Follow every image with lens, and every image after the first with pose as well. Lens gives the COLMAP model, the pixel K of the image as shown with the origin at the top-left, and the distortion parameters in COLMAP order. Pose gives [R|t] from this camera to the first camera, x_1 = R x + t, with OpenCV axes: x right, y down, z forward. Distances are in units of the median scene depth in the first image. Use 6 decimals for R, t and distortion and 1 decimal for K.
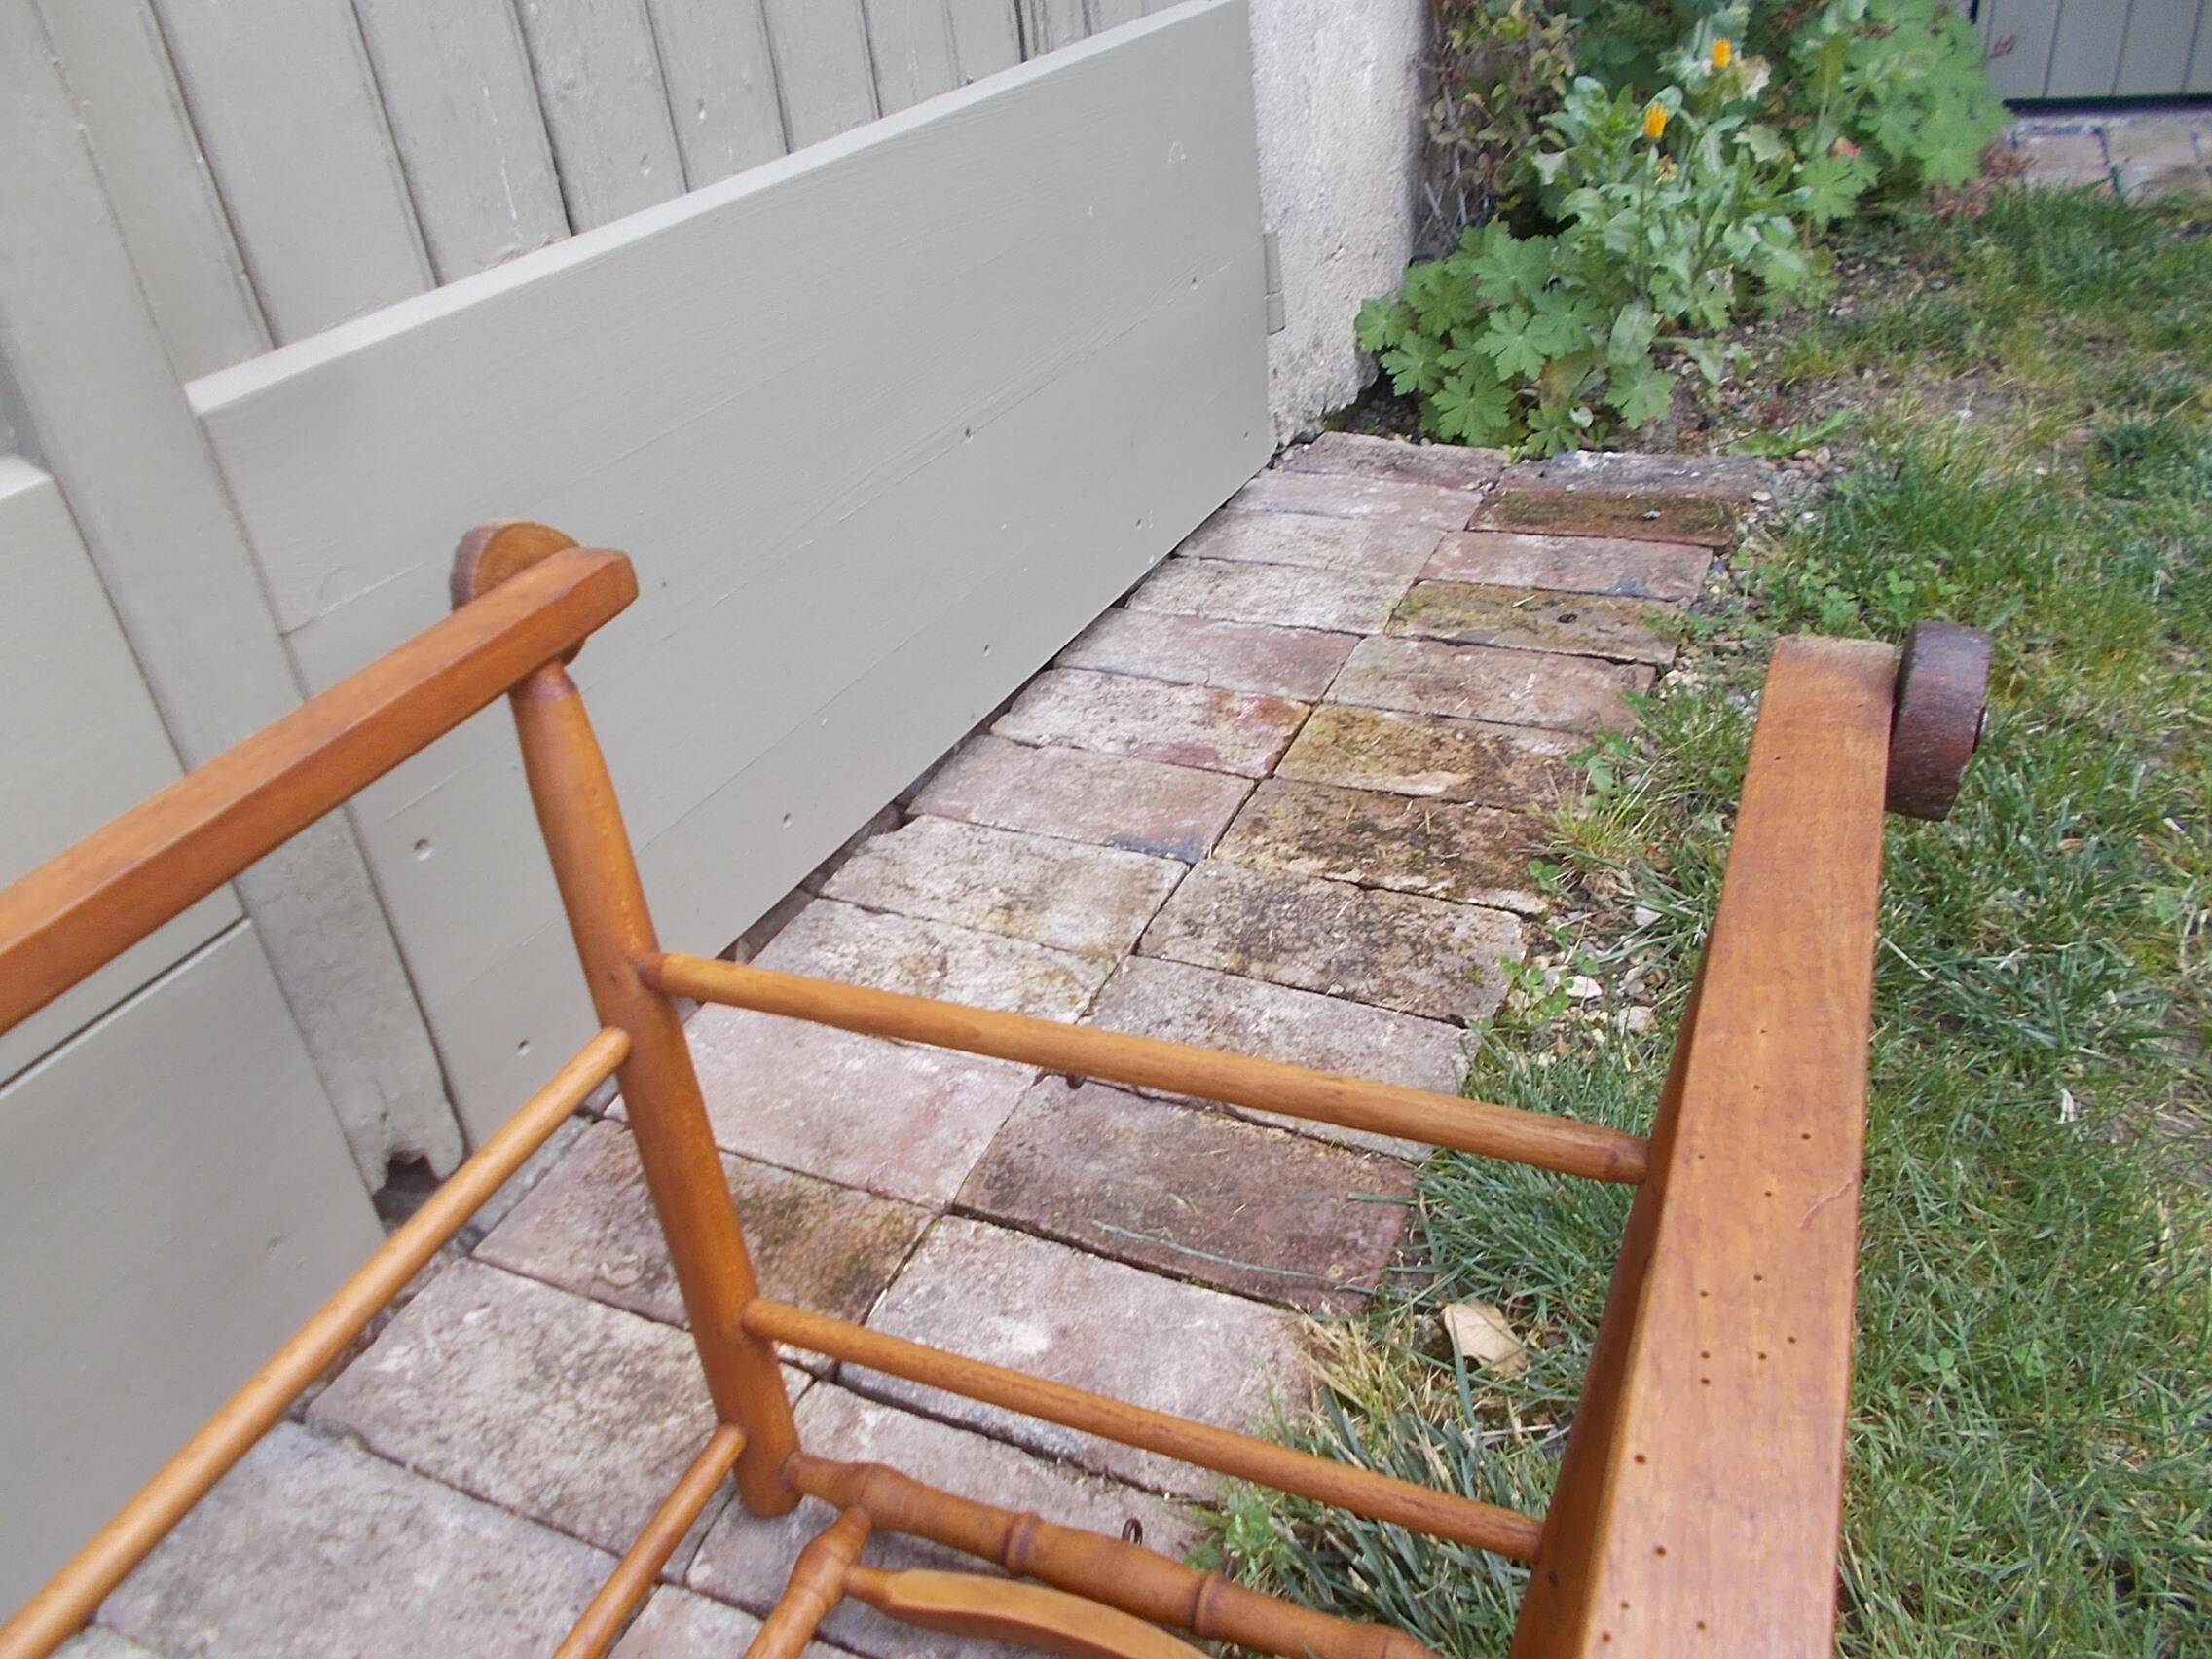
lens RADIAL K [[1713.1, 0, 1104.1], [0, 1713.1, 816.2], [0, 0, 1]] dist [0.012813, 0.011581]
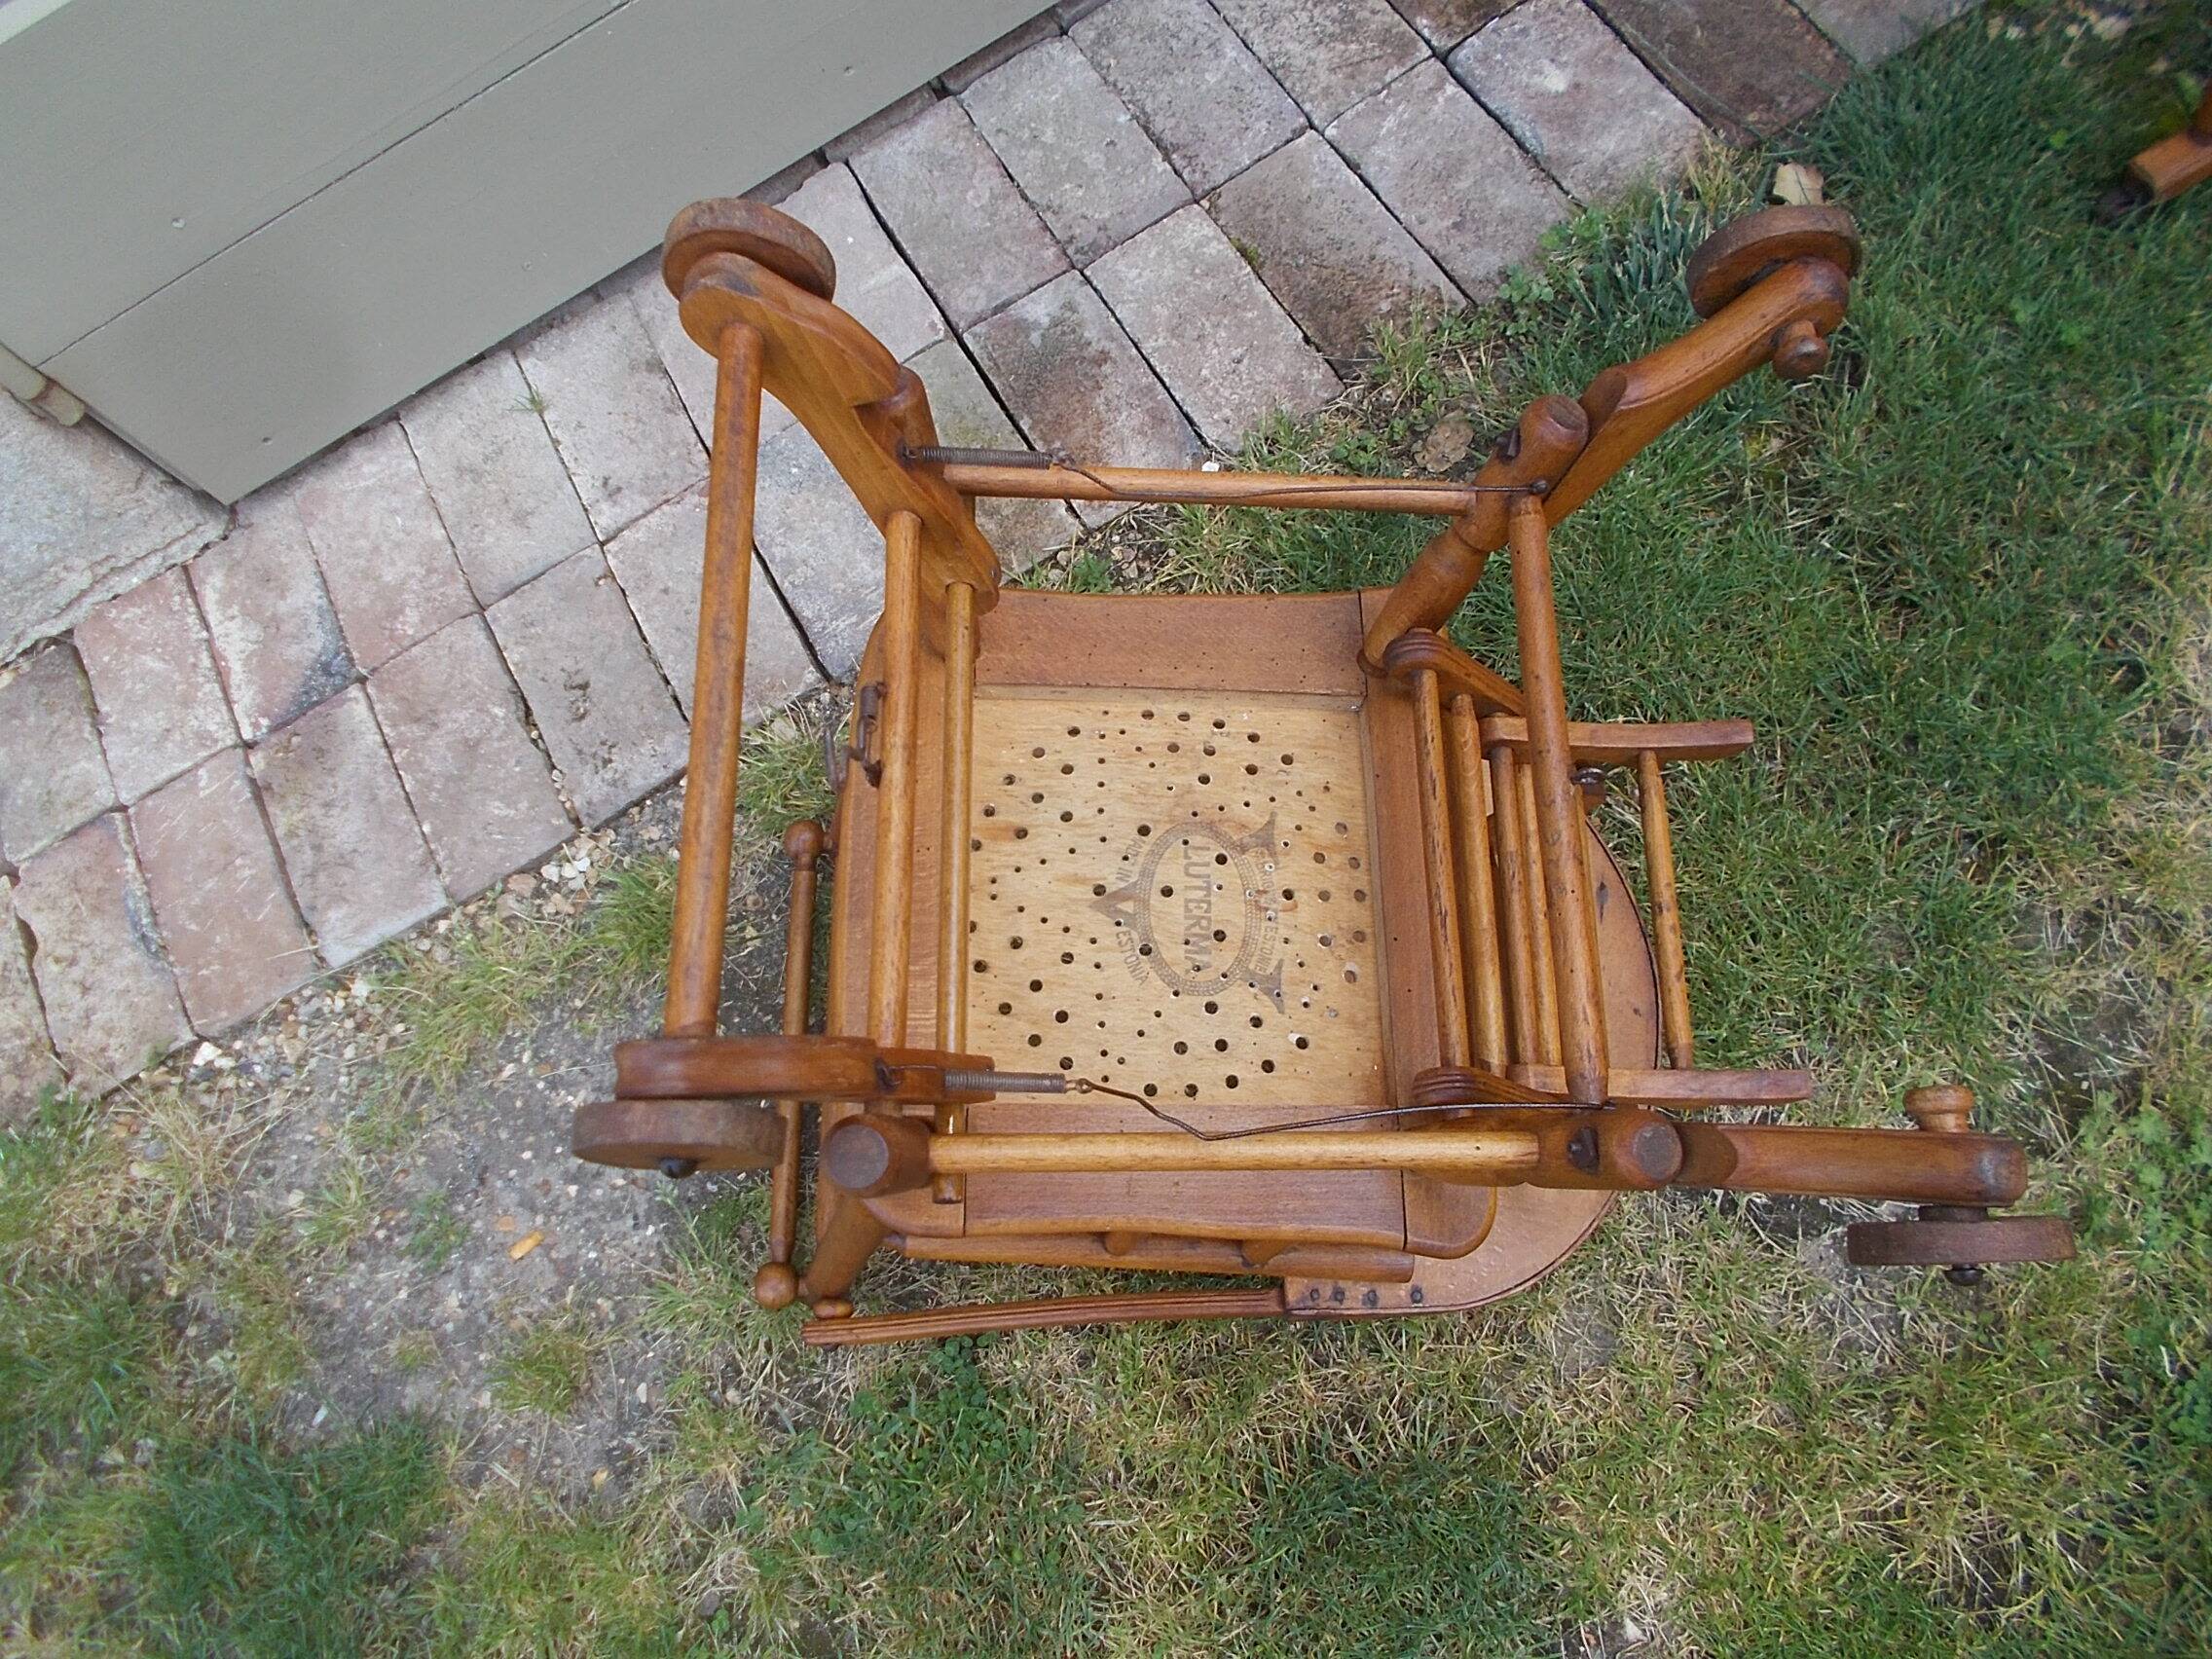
lens RADIAL K [[1665.6, 0, 1096.1], [0, 1665.6, 816.7], [0, 0, 1]] dist [0.010978, -0.017581]
pose [[0.810755, 0.514793, -0.278683, 0.322032], [-0.181822, 0.673977, 0.716028, -0.224330], [0.556432, -0.529852, 0.640031, -0.504569]]
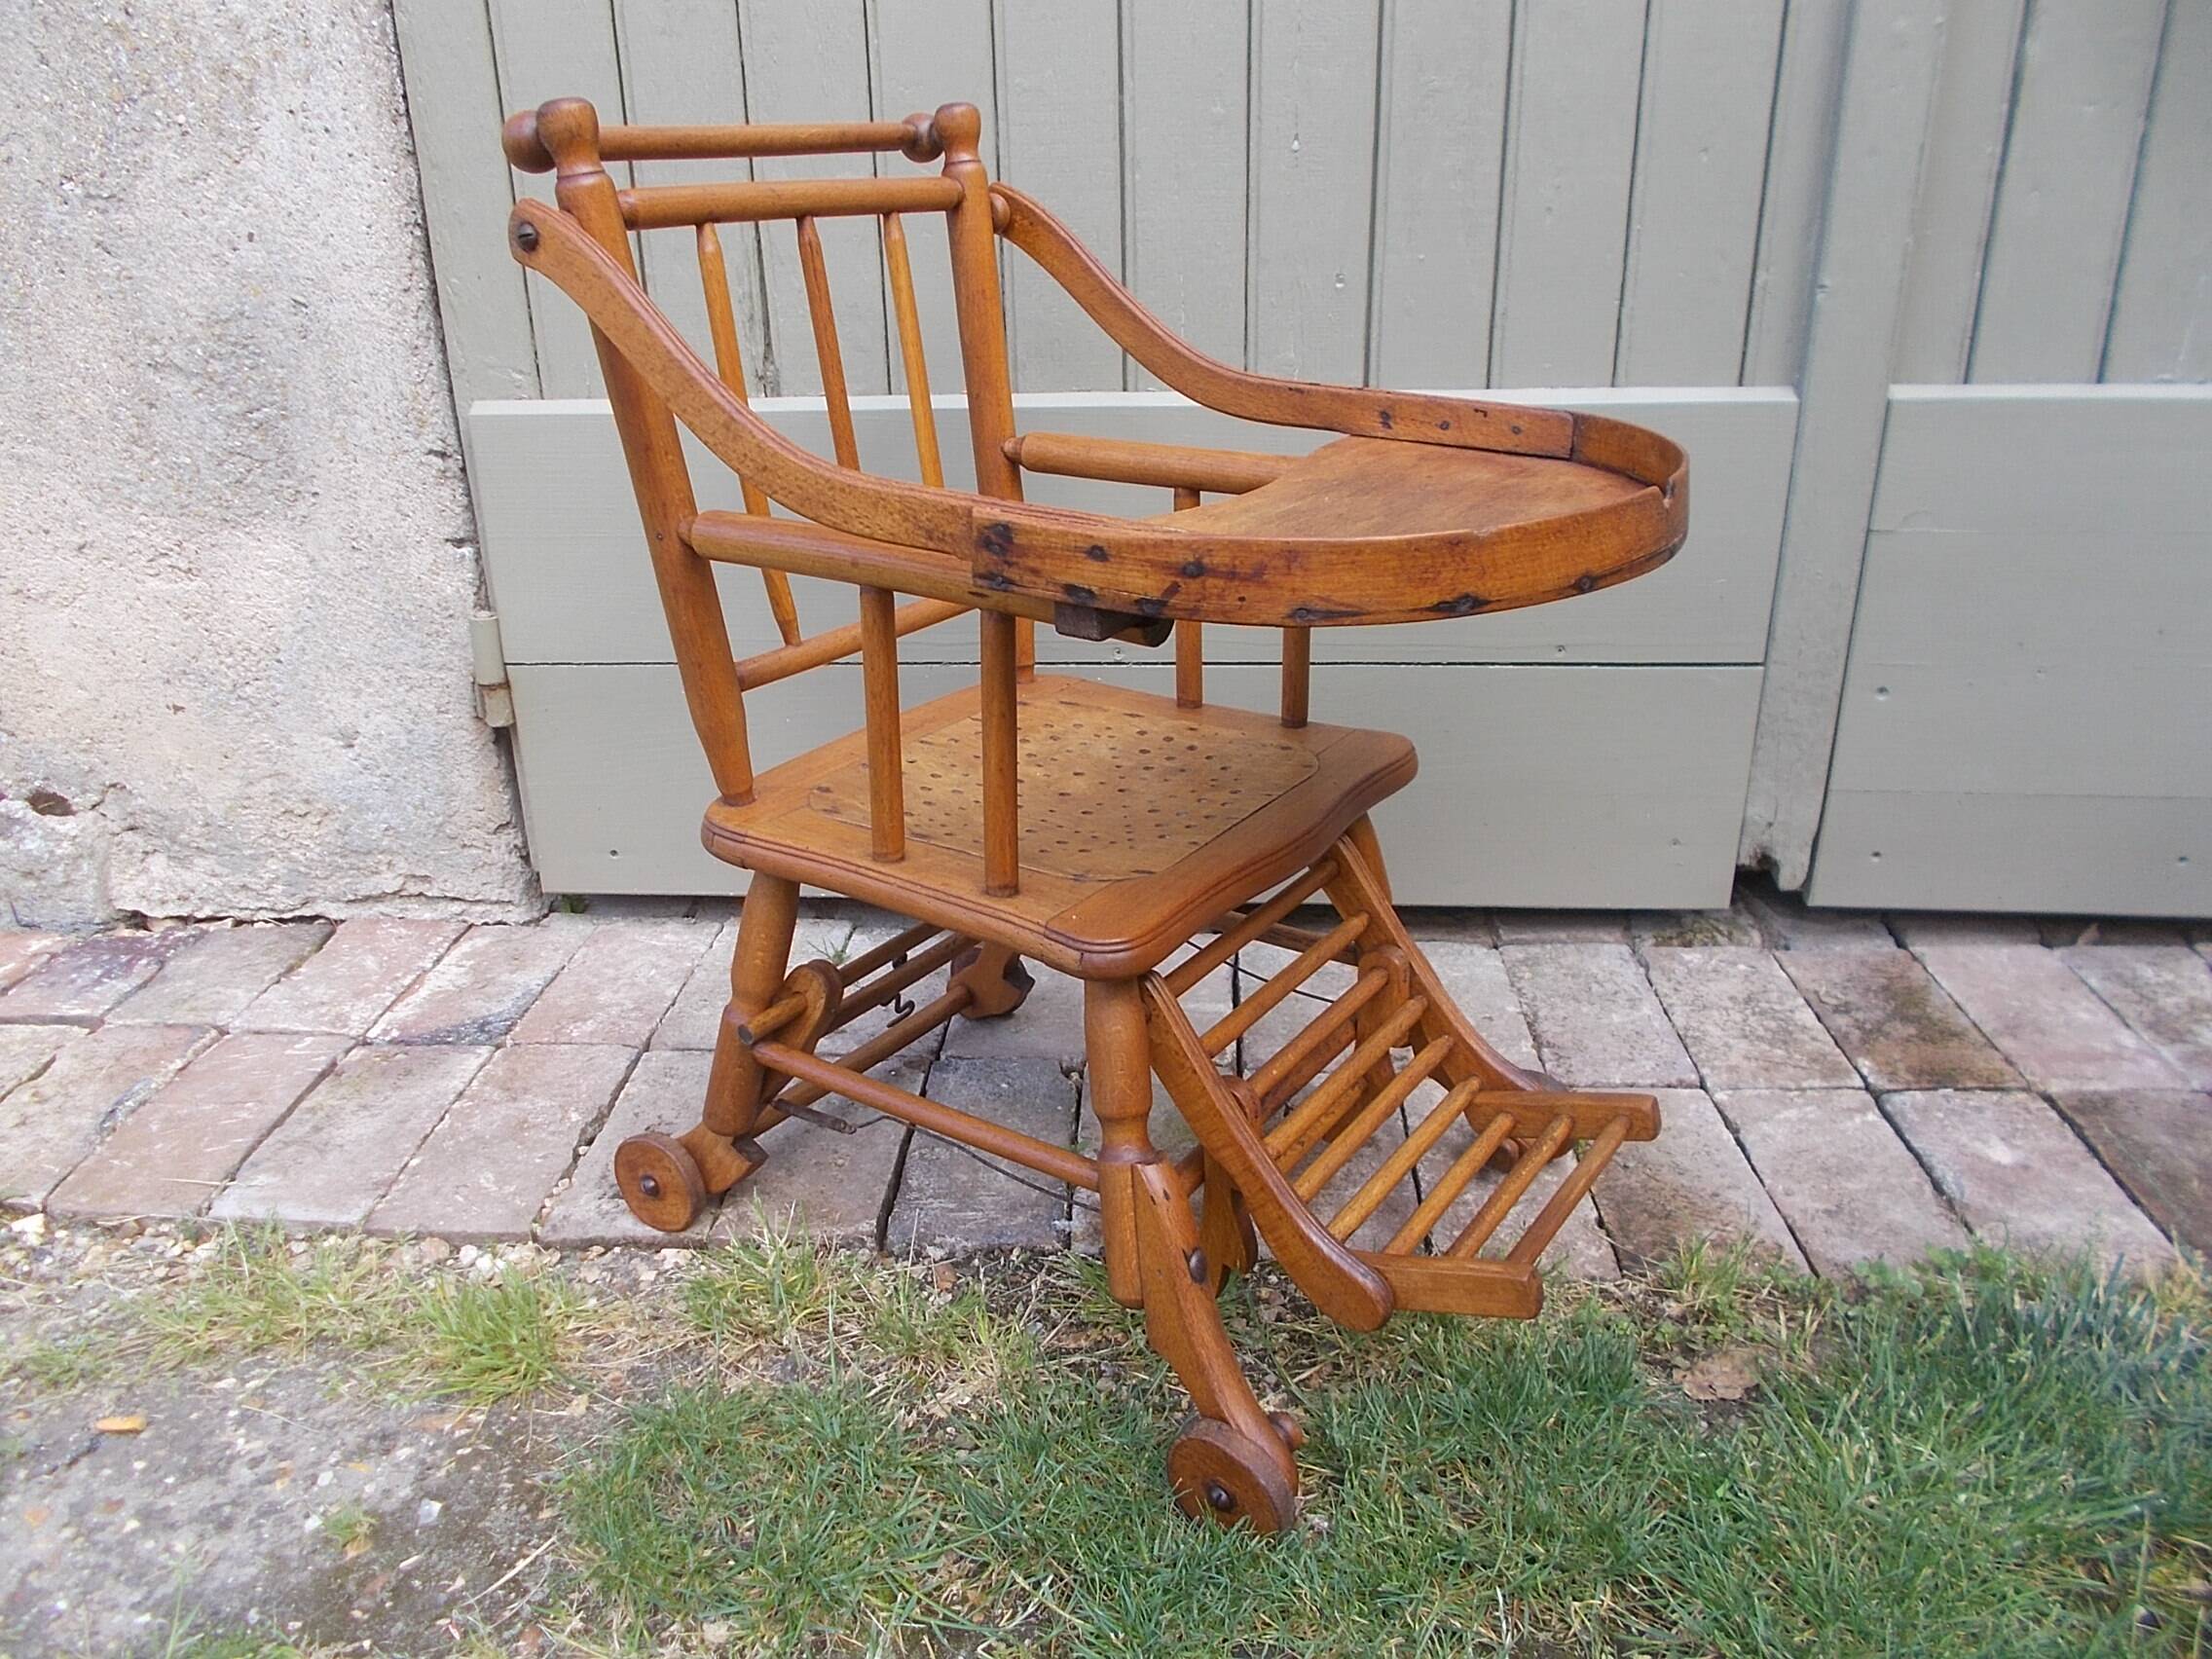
lens RADIAL K [[1666.2, 0, 1099.2], [0, 1666.2, 826.9], [0, 0, 1]] dist [0.003999, -0.011771]
pose [[0.375065, 0.425244, -0.823707, 0.537814], [-0.509995, 0.836671, 0.199717, 0.148405], [0.774100, 0.345180, 0.530679, -0.290509]]
